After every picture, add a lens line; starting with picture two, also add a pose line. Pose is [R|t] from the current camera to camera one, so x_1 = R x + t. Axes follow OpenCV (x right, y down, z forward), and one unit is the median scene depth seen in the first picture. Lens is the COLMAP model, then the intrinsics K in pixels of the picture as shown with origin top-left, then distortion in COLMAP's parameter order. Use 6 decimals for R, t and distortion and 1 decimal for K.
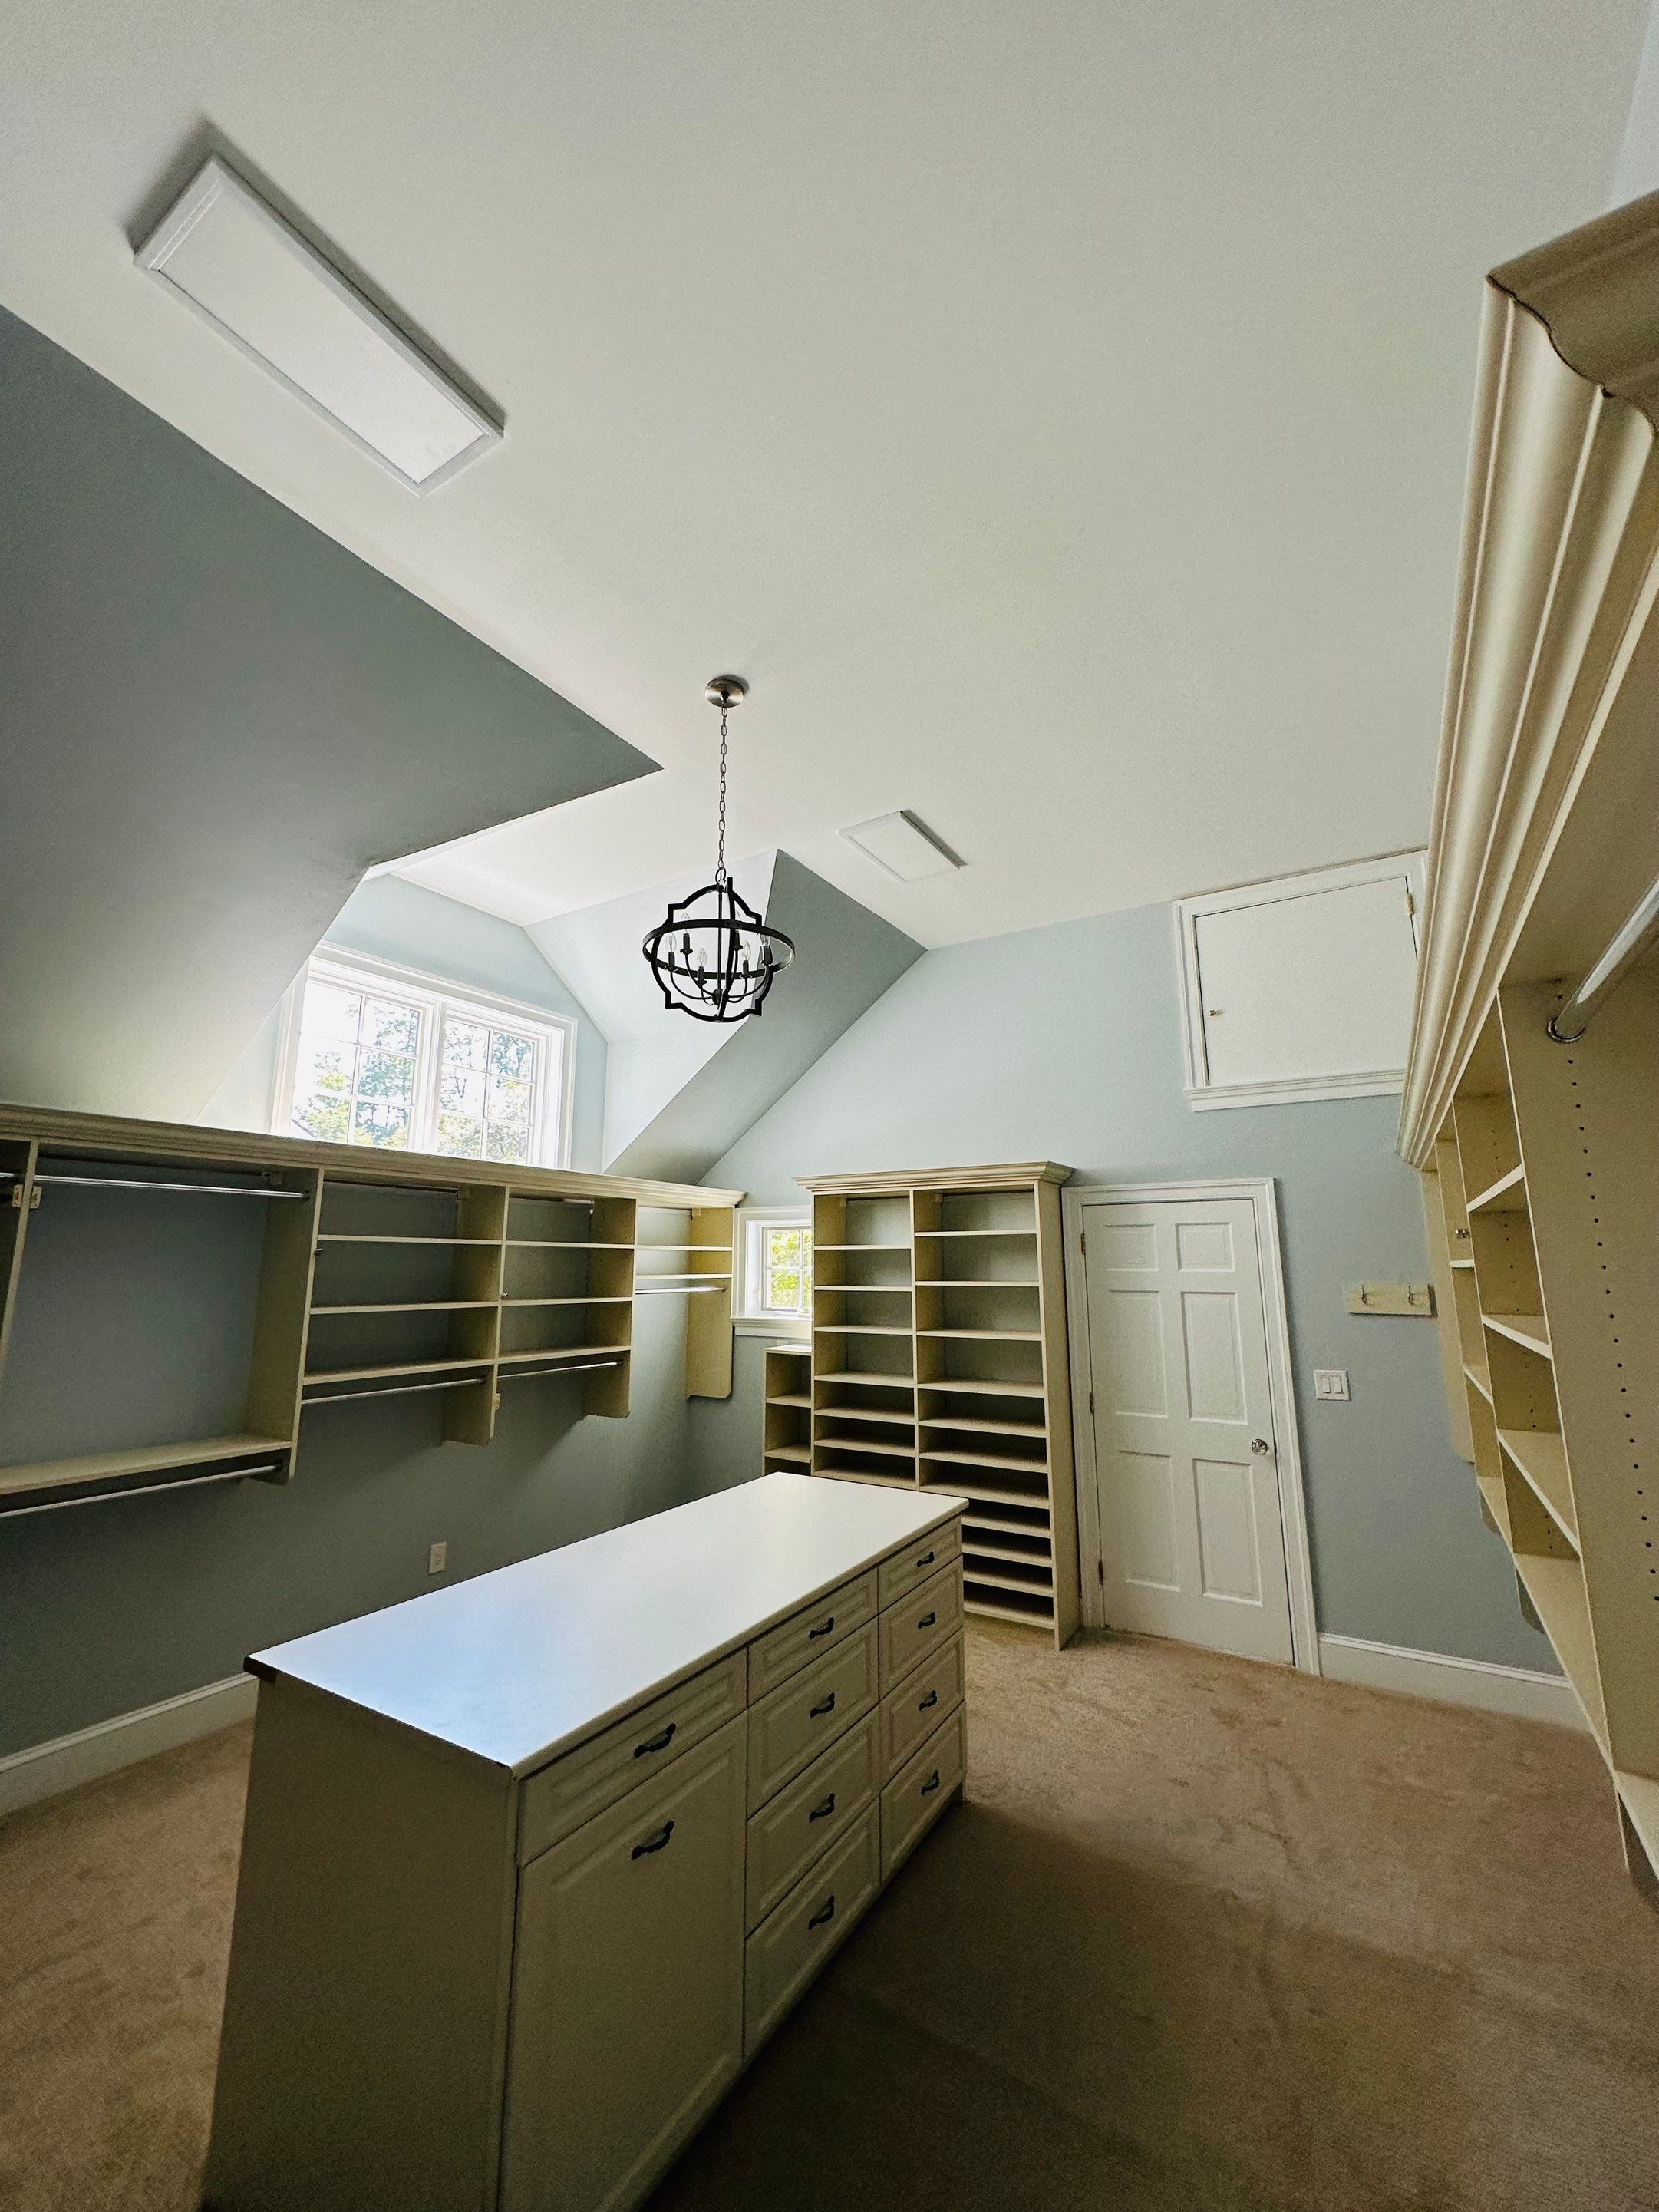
lens RADIAL K [[881.0, 0, 829.5], [0, 881.0, 1106.0], [0, 0, 1]] dist [0.000300, 0.000442]
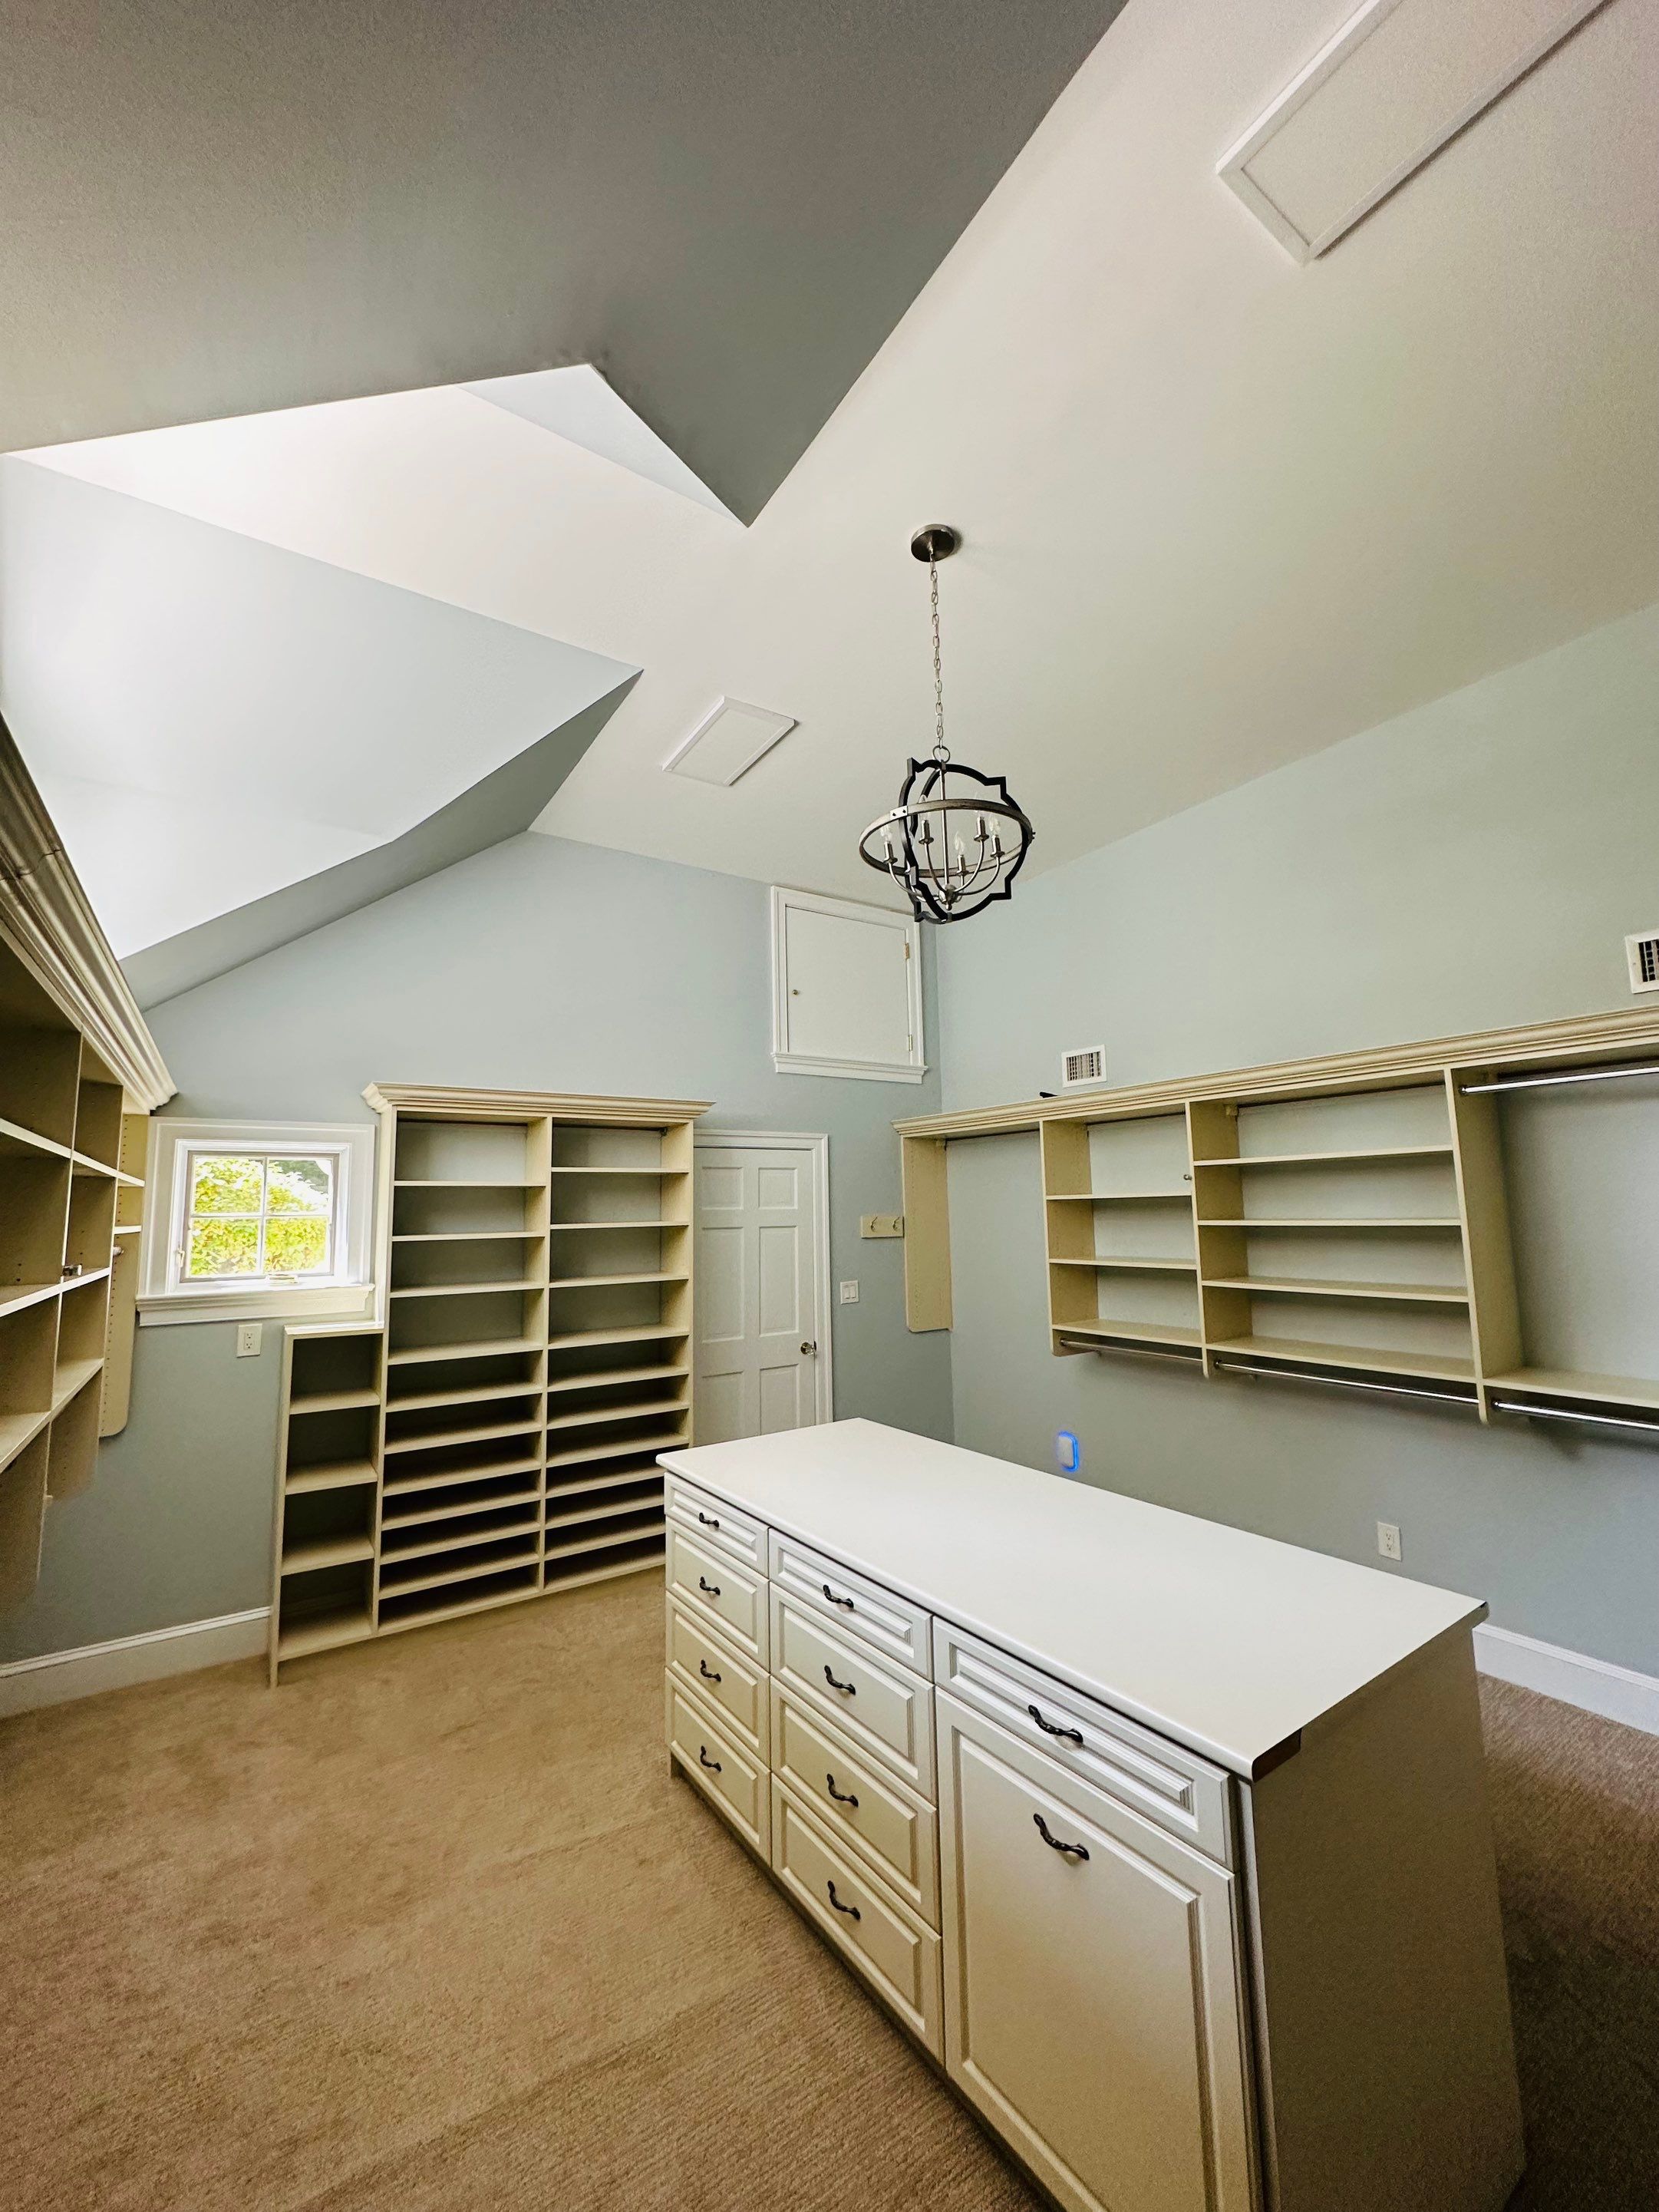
lens RADIAL K [[881.0, 0, 829.5], [0, 881.0, 1106.0], [0, 0, 1]] dist [0.000300, 0.000442]
pose [[0.421517, 0.101759, 0.901093, -0.534918], [-0.144011, 0.988585, -0.044274, 0.081803], [-0.895312, -0.111105, 0.431360, 0.389644]]
